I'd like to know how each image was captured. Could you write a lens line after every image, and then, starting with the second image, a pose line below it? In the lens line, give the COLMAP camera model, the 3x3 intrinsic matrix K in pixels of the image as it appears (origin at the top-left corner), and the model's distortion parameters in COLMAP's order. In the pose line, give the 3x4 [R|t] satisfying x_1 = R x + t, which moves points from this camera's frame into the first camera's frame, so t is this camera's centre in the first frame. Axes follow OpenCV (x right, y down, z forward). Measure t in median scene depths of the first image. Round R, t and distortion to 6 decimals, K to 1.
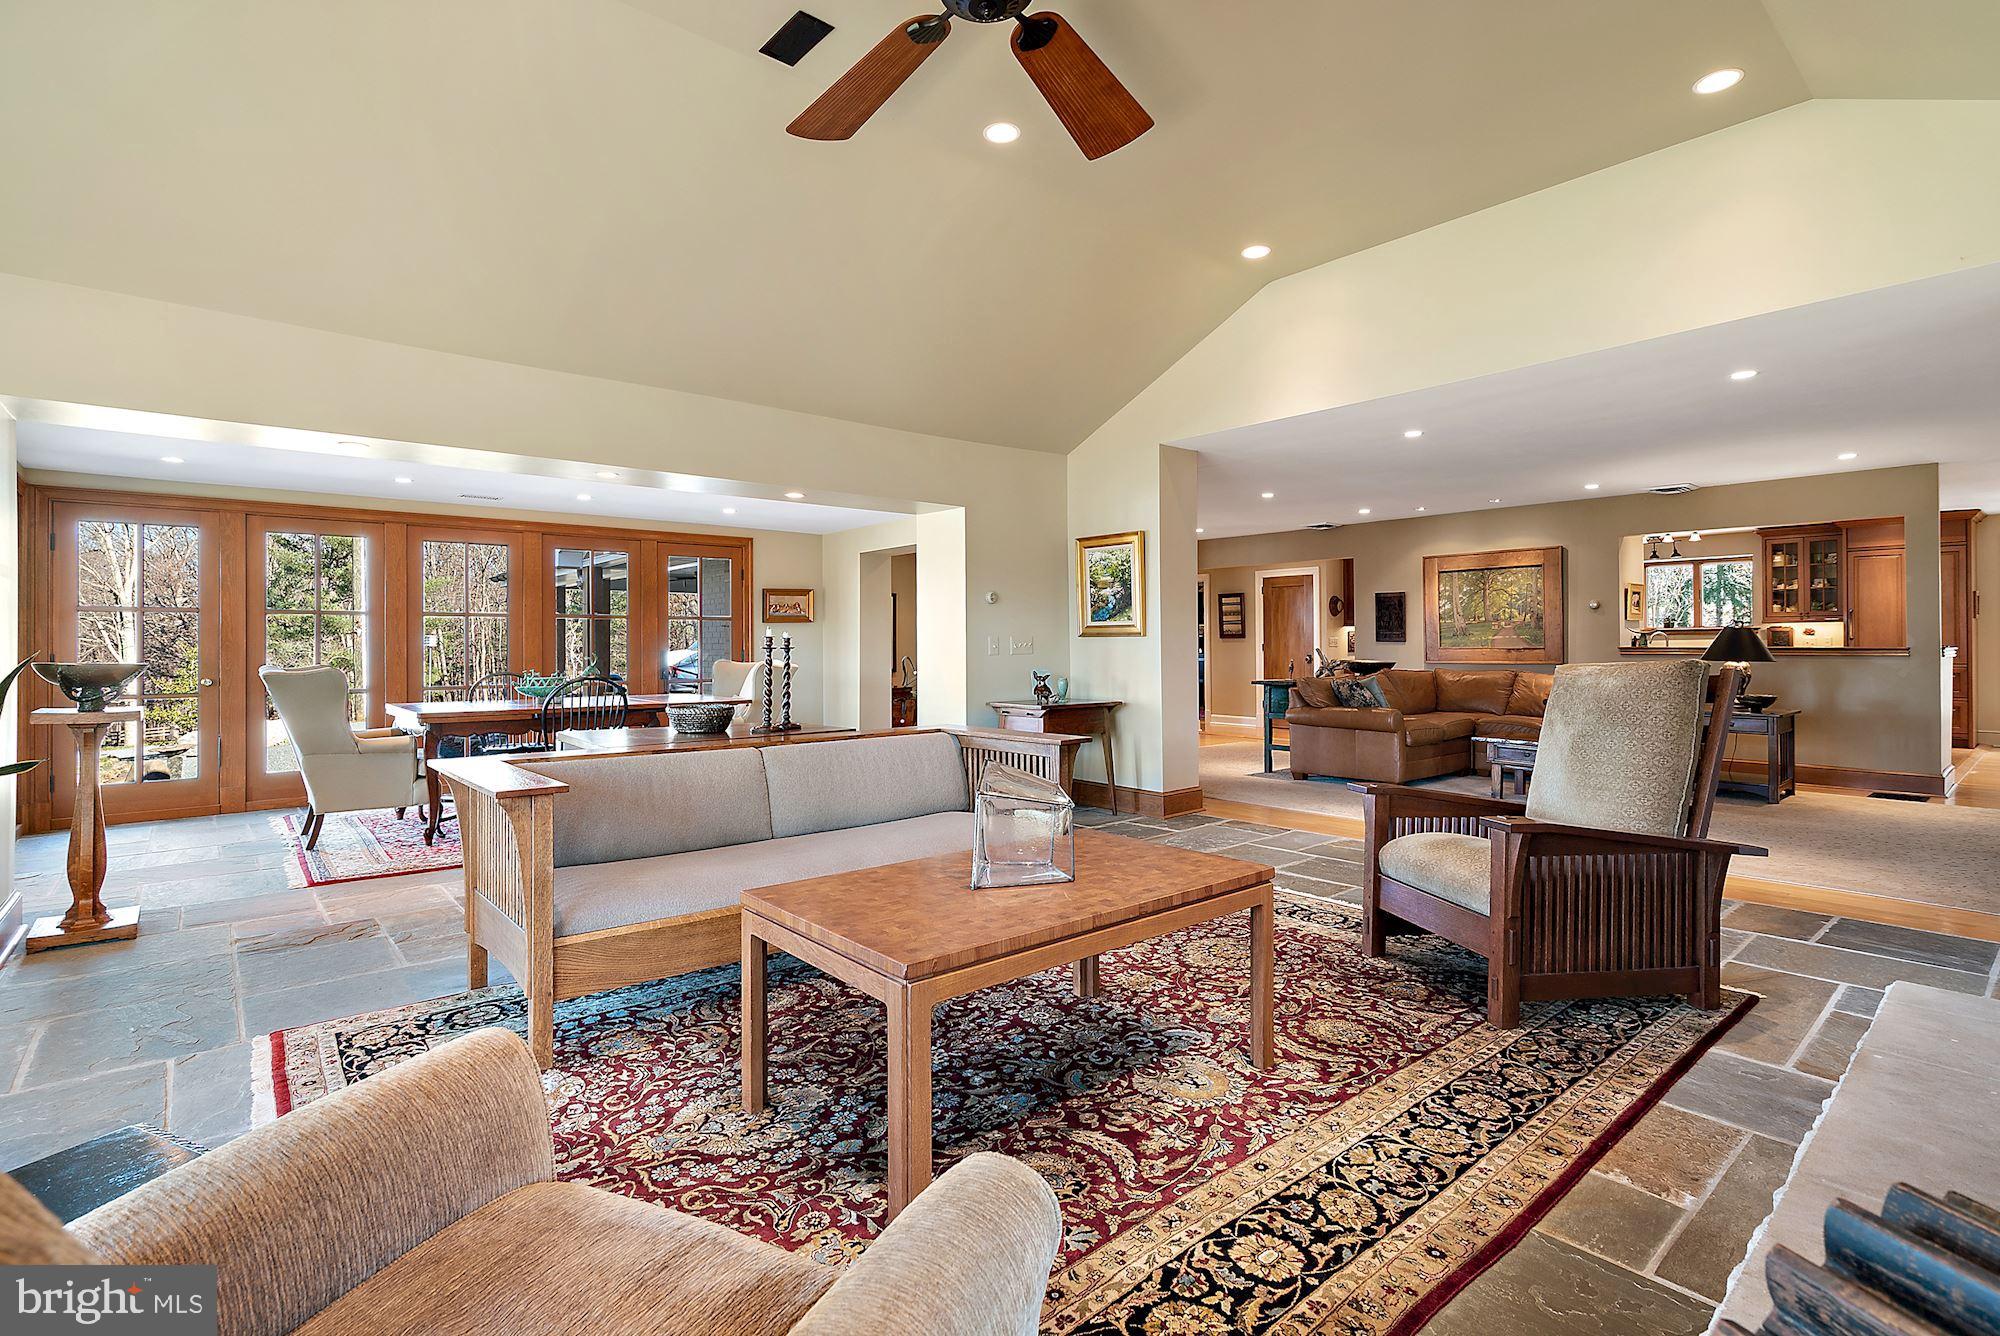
lens RADIAL K [[939.3, 0, 989.0], [0, 939.3, 639.5], [0, 0, 1]] dist [-0.000904, 0.000582]
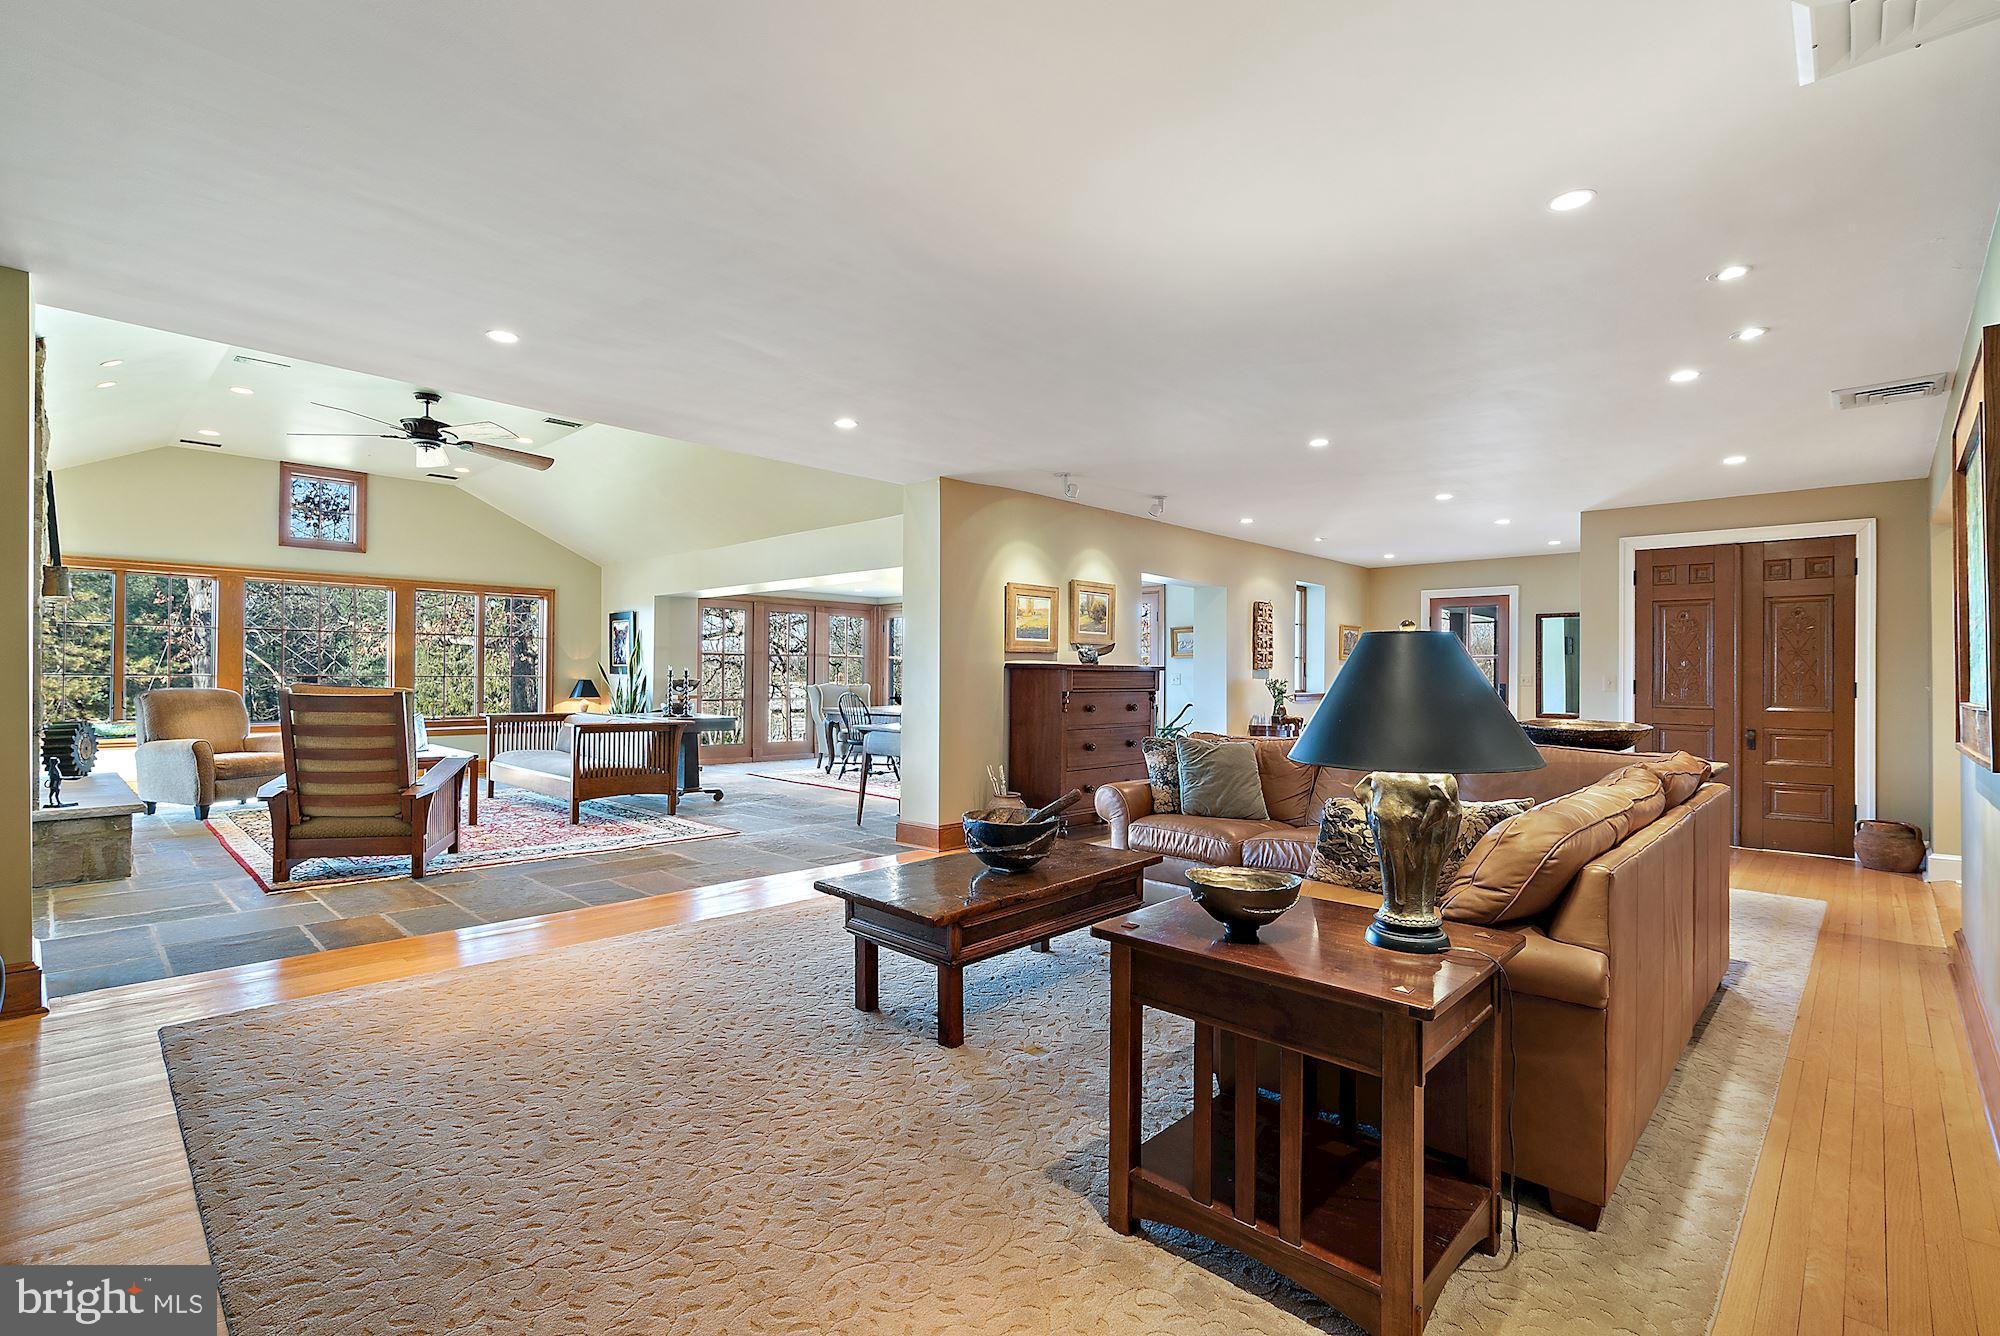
lens RADIAL K [[918.3, 0, 988.0], [0, 918.3, 663.5], [0, 0, 1]] dist [0.003392, 0.000197]
pose [[0.096376, -0.007245, -0.995319, 2.050684], [-0.004370, 0.999961, -0.007702, -0.004652], [0.995335, 0.005092, 0.096340, 1.694483]]
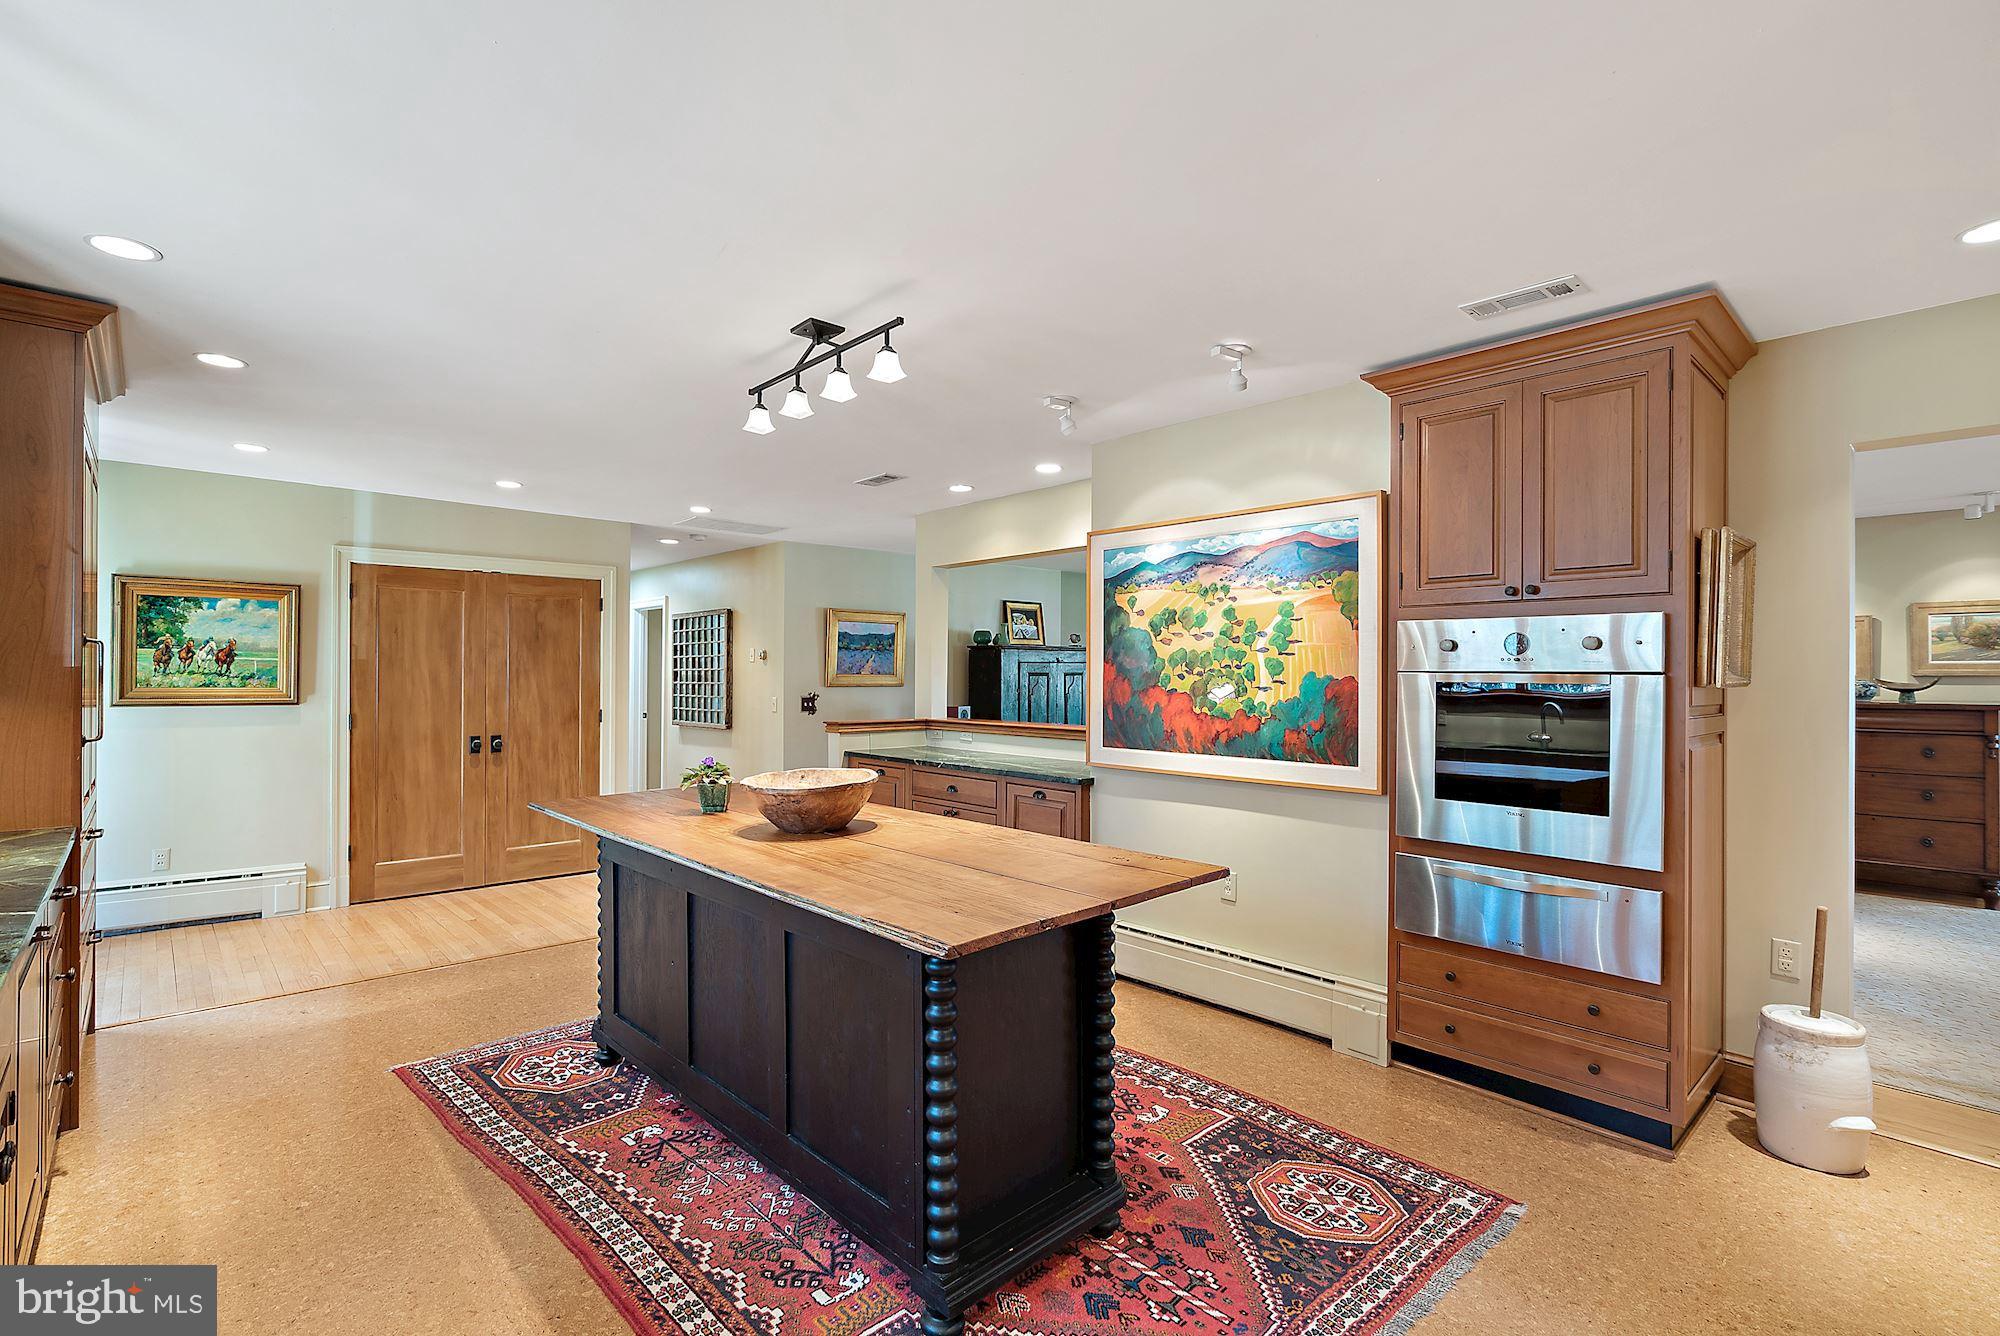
lens RADIAL K [[921.5, 0, 985.2], [0, 921.5, 678.1], [0, 0, 1]] dist [-0.004114, -0.000123]
pose [[-0.999328, -0.000374, -0.036648, 1.904513], [-0.000352, 1.000000, -0.000601, -0.056465], [0.036649, -0.000588, -0.999328, 3.654293]]
